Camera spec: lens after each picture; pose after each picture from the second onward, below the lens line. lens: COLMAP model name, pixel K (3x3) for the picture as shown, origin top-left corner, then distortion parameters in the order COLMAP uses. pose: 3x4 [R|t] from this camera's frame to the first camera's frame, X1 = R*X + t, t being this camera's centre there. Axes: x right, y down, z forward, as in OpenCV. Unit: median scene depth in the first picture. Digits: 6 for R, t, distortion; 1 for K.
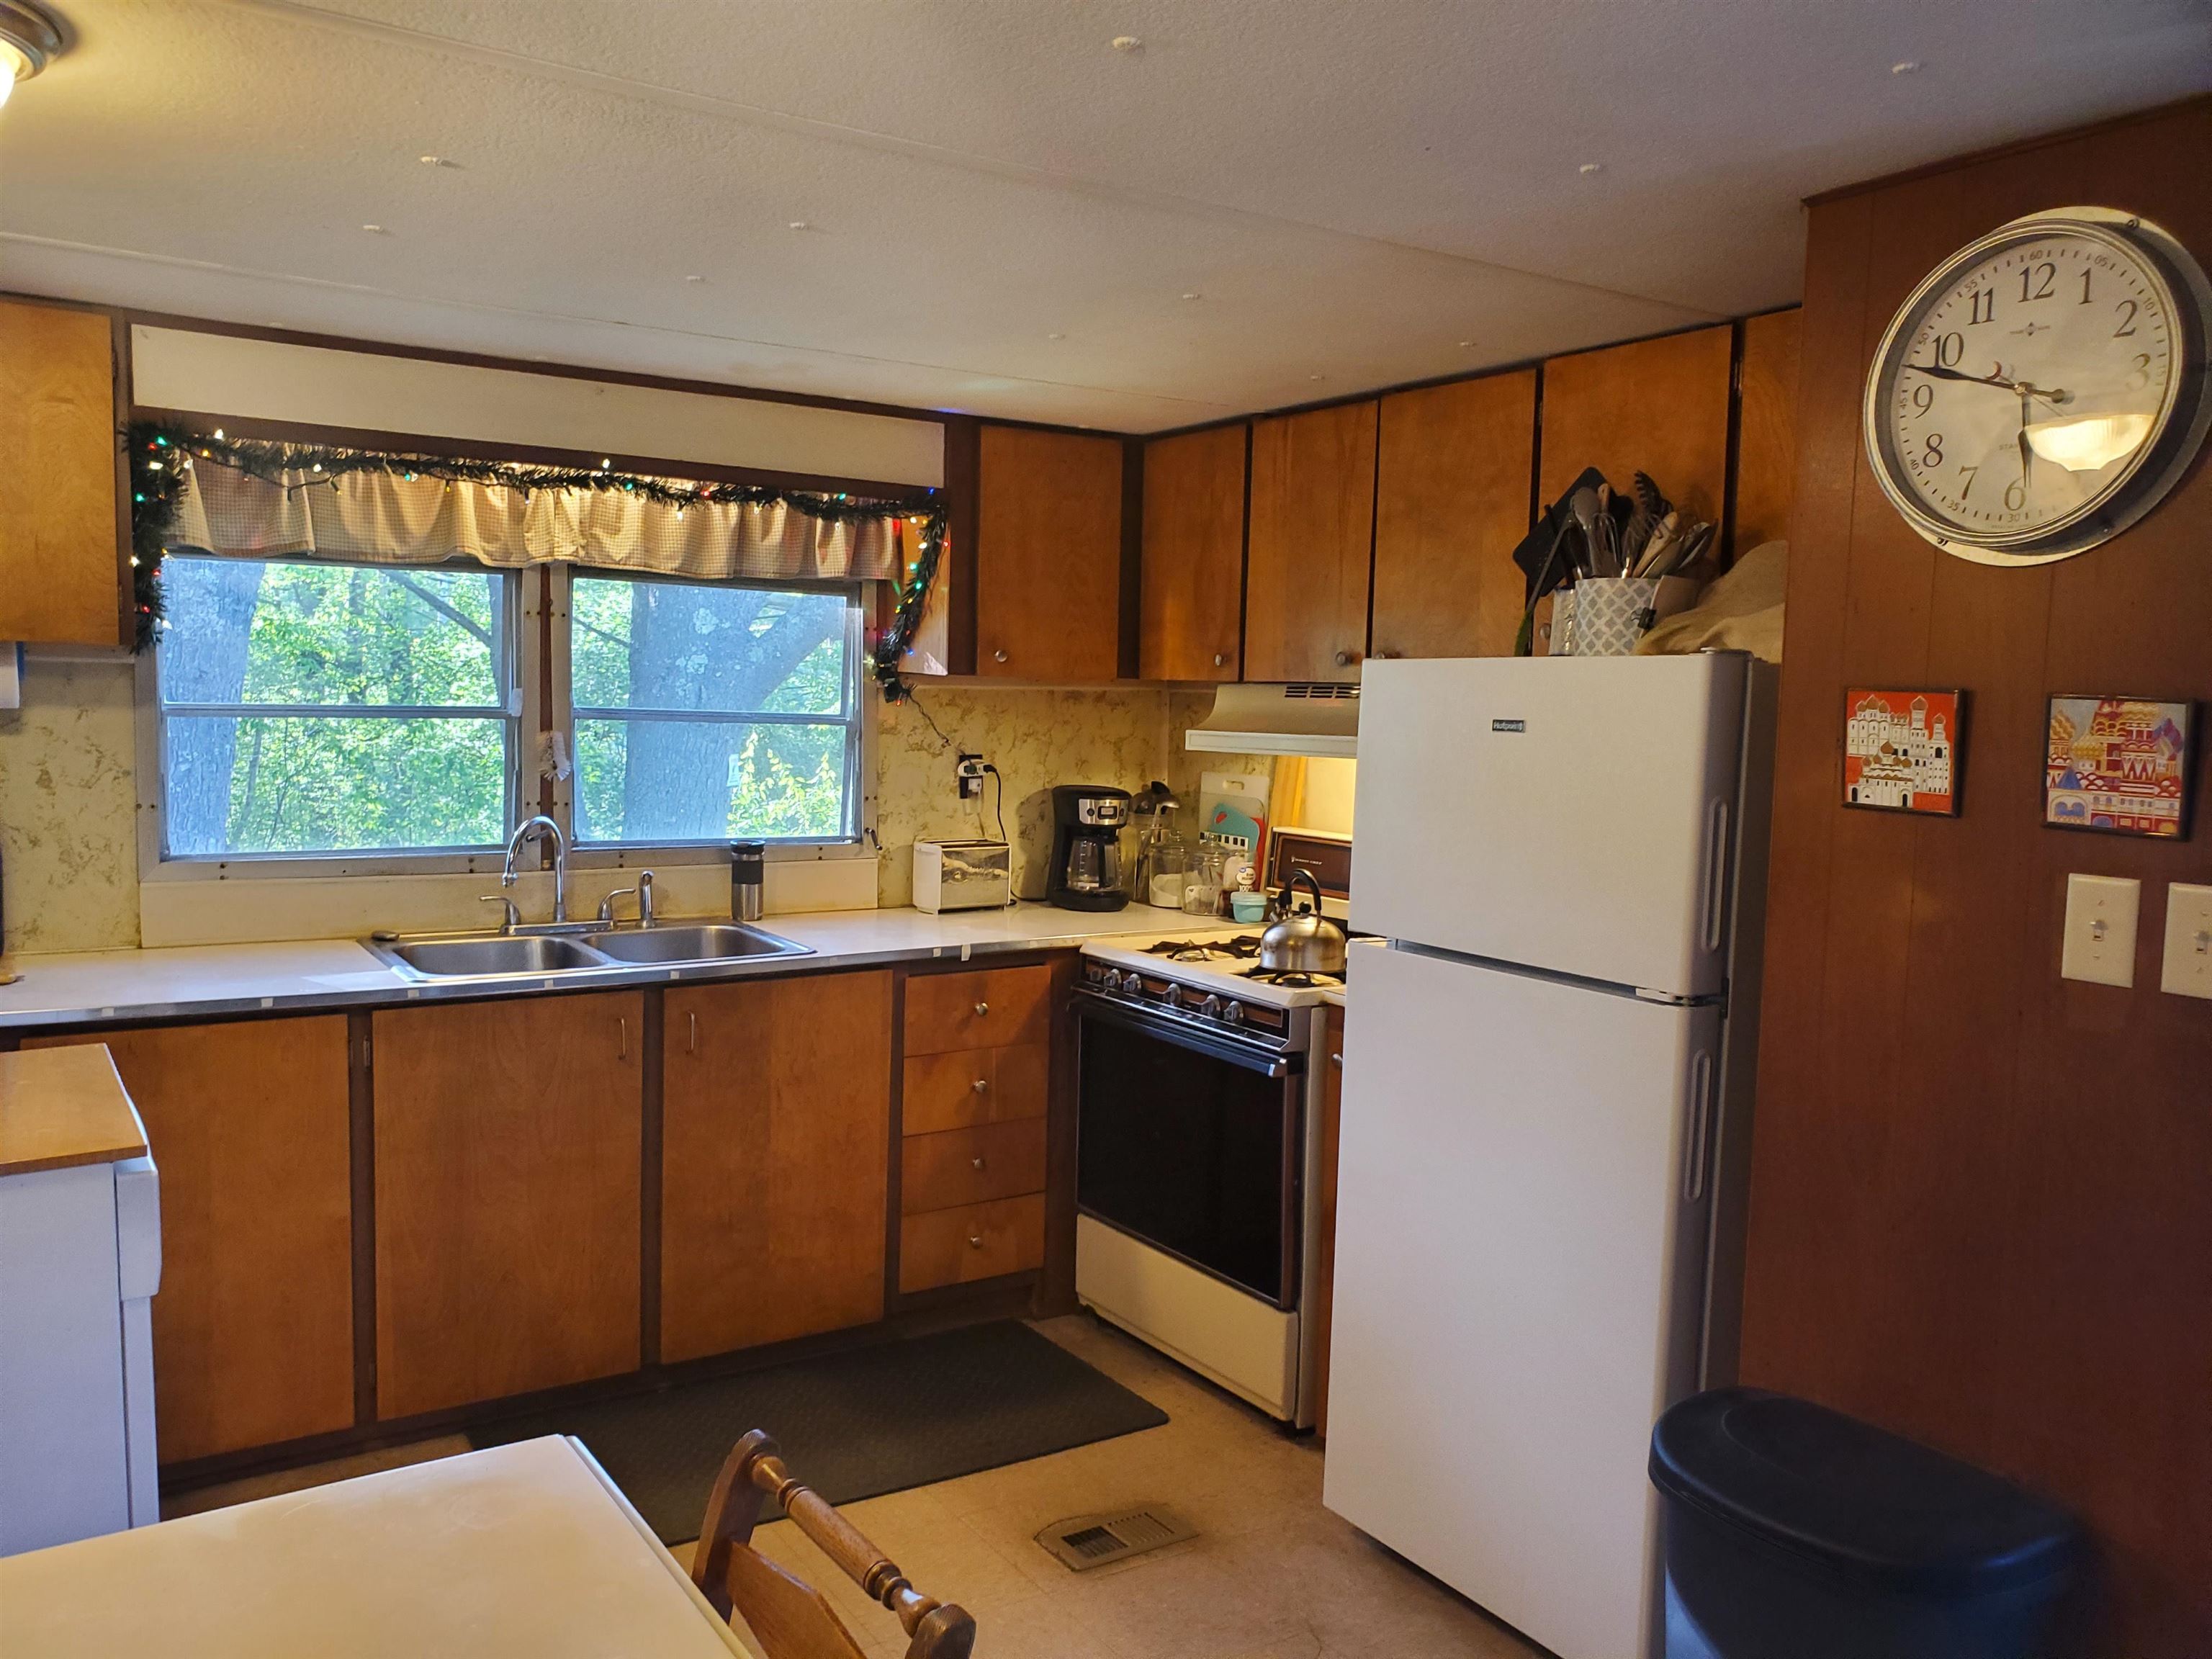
lens RADIAL K [[1717.8, 0, 1098.2], [0, 1717.8, 870.9], [0, 0, 1]] dist [0.014356, -0.002432]
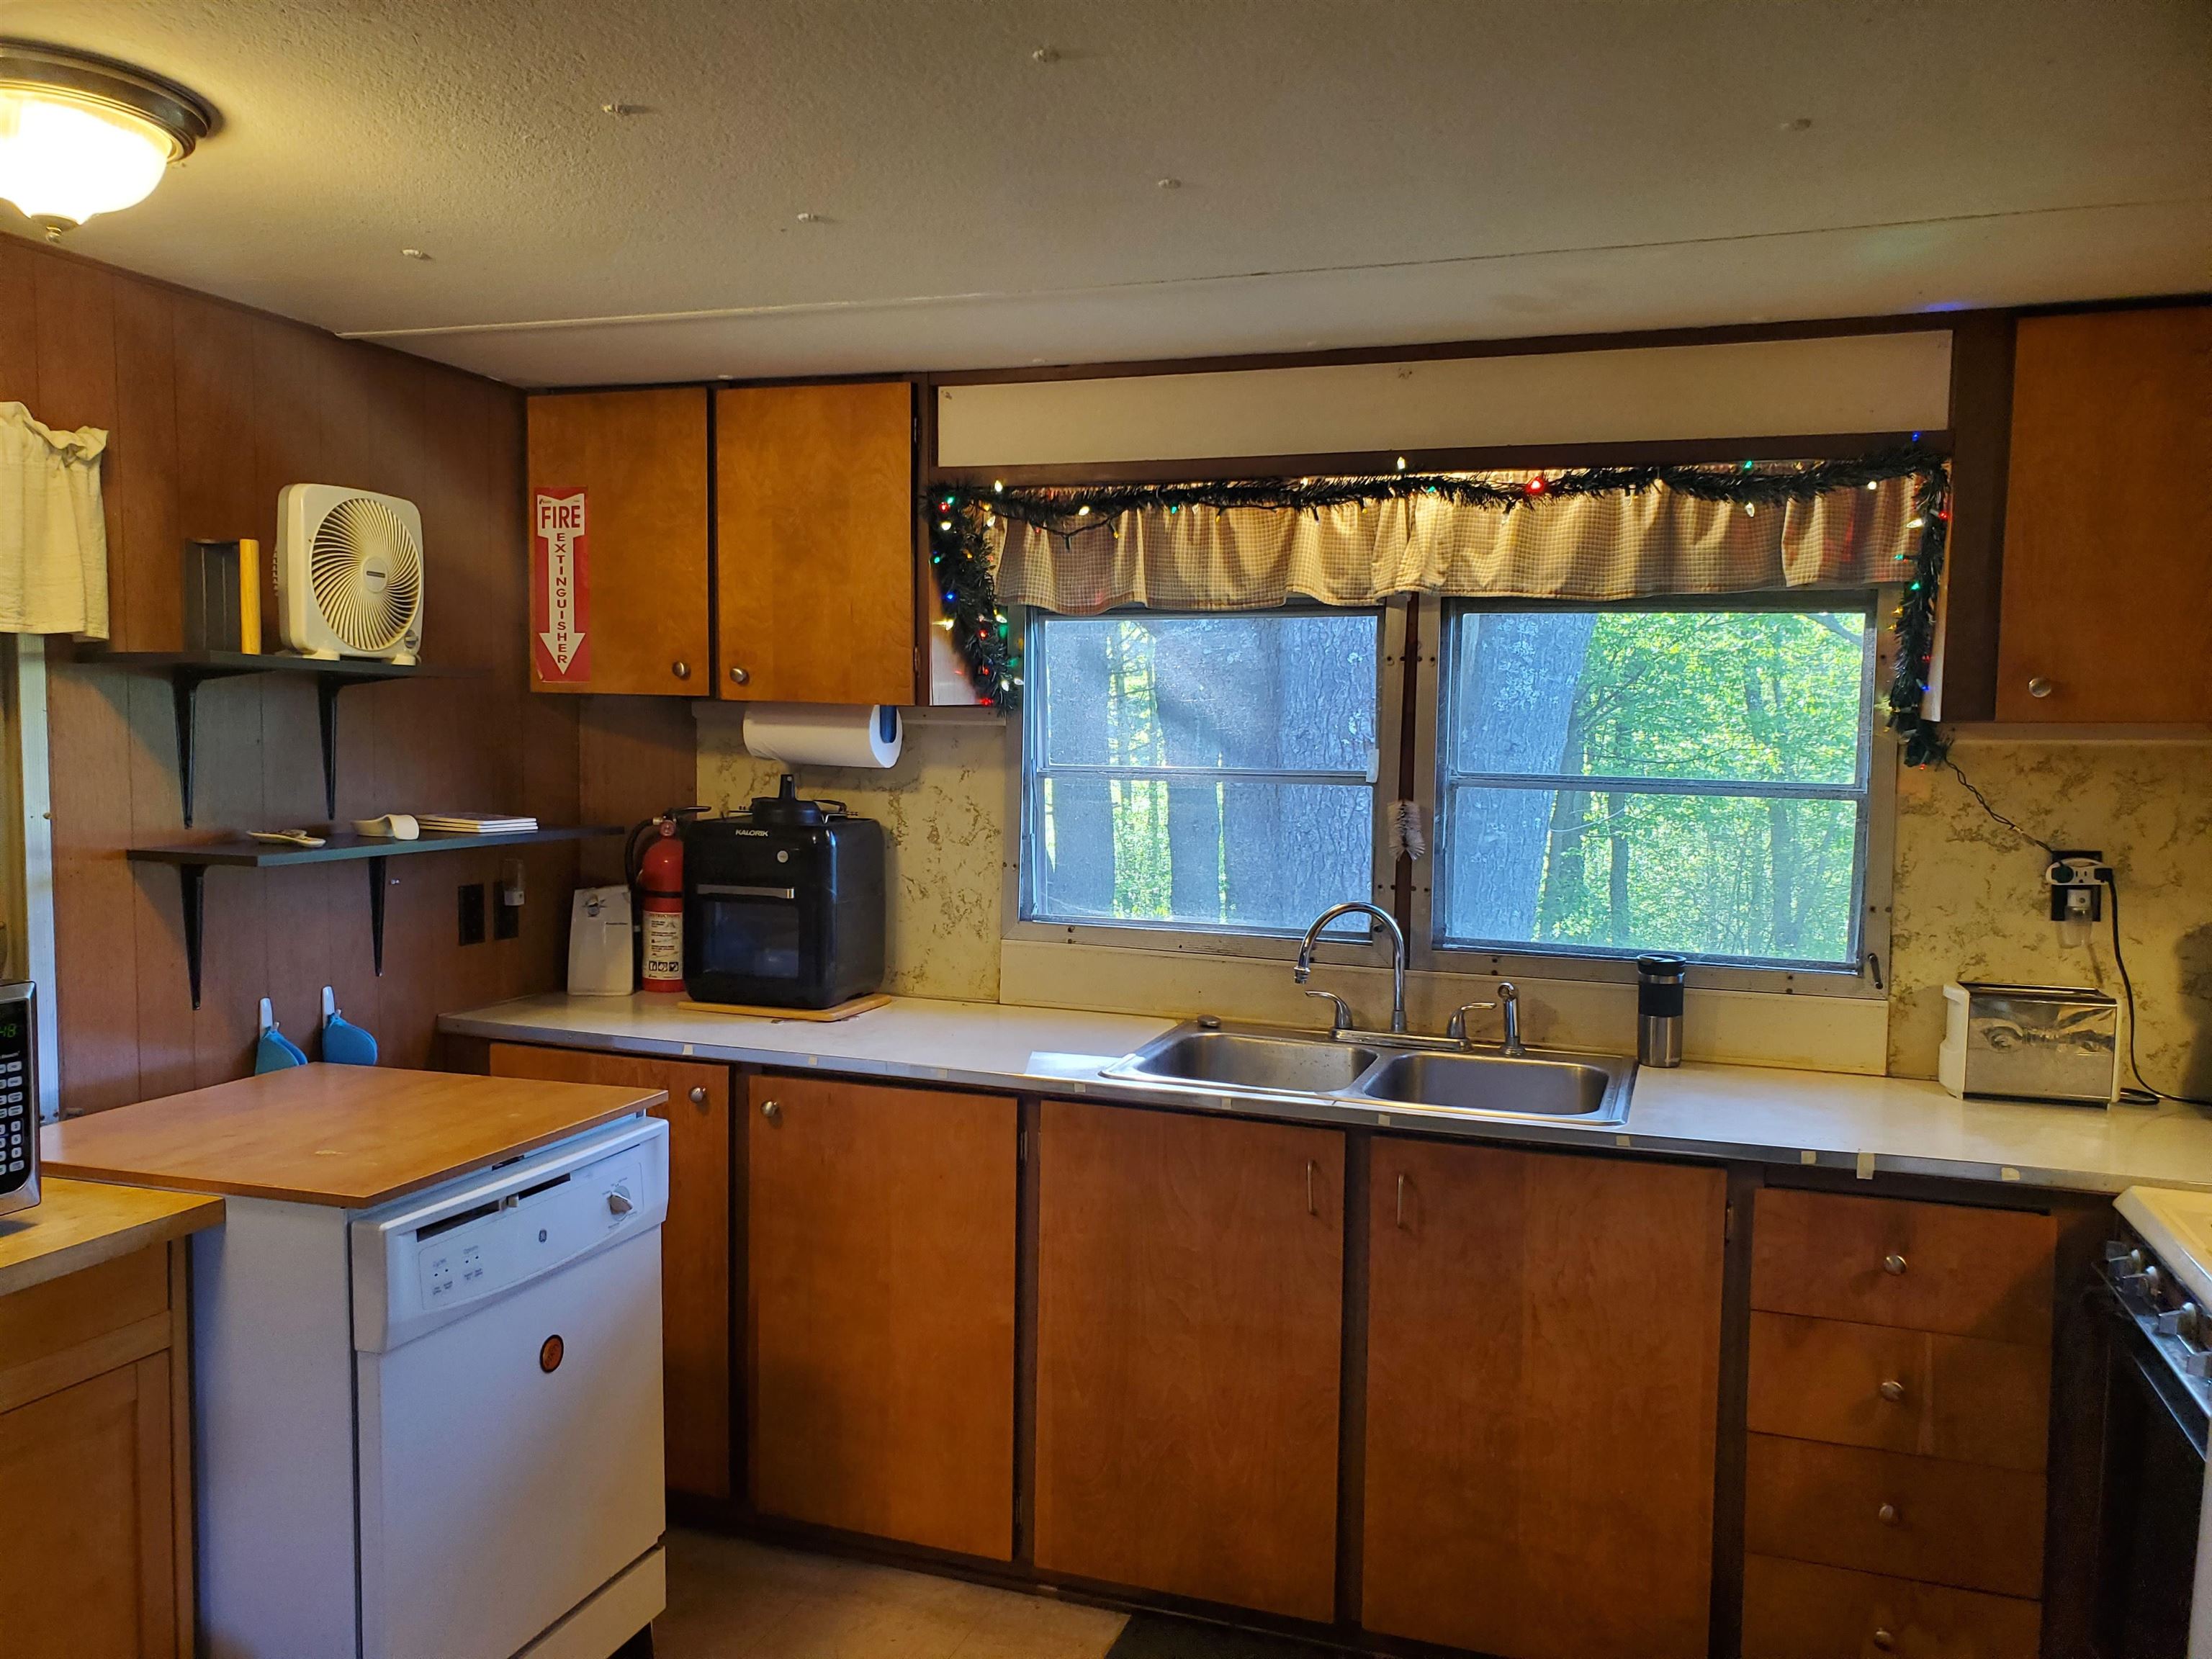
lens RADIAL K [[1671.4, 0, 1243.8], [0, 1671.4, 863.4], [0, 0, 1]] dist [0.122154, -0.235147]
pose [[0.589539, 0.046740, -0.806387, 0.289330], [-0.086734, 0.996215, -0.005668, -0.039896], [0.803070, 0.073283, 0.591362, 0.468770]]
